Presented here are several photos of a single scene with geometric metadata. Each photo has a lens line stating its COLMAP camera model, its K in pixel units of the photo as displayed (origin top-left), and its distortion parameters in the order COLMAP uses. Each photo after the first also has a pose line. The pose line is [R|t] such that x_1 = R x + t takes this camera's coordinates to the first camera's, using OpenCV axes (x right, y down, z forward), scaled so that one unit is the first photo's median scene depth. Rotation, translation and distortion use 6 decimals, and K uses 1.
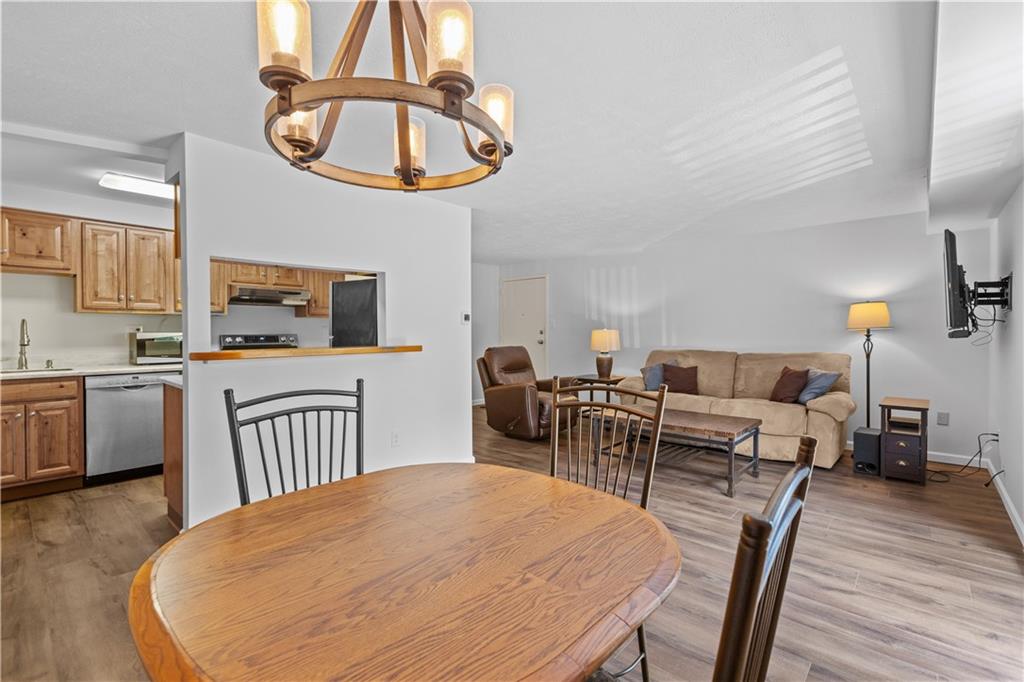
lens RADIAL K [[458.2, 0, 513.8], [0, 458.2, 337.6], [0, 0, 1]] dist [0.002388, -0.000613]
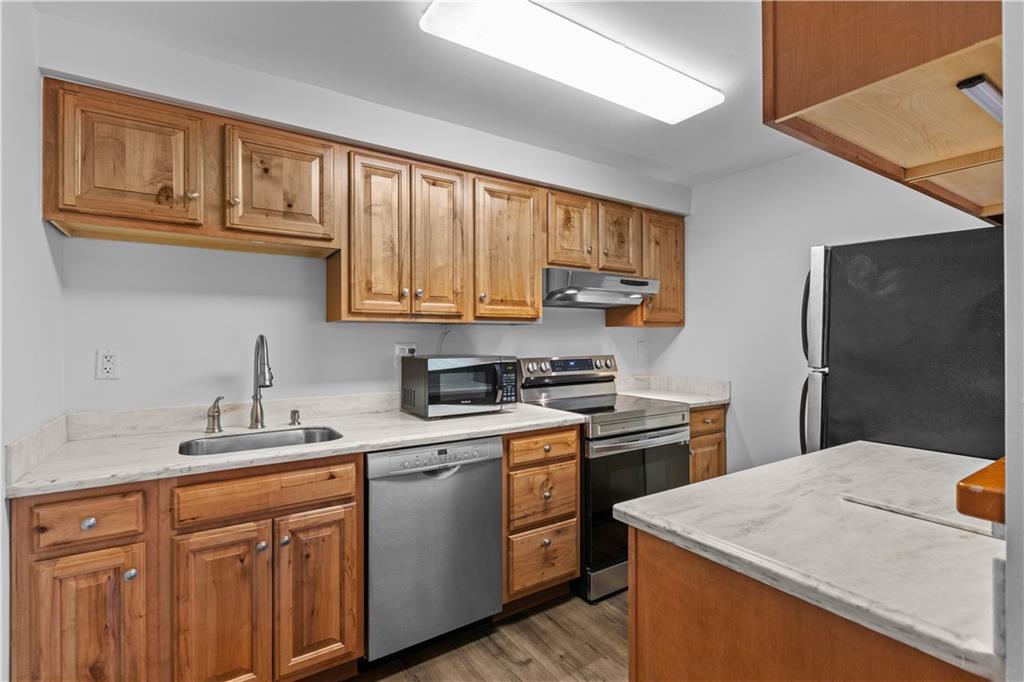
lens RADIAL K [[480.1, 0, 511.8], [0, 480.1, 339.6], [0, 0, 1]] dist [0.000975, -0.000017]
pose [[0.967805, 0.000677, -0.251699, -0.623860], [-0.003690, 0.999927, -0.011497, -0.028363], [0.251673, 0.012056, 0.967737, 0.517476]]
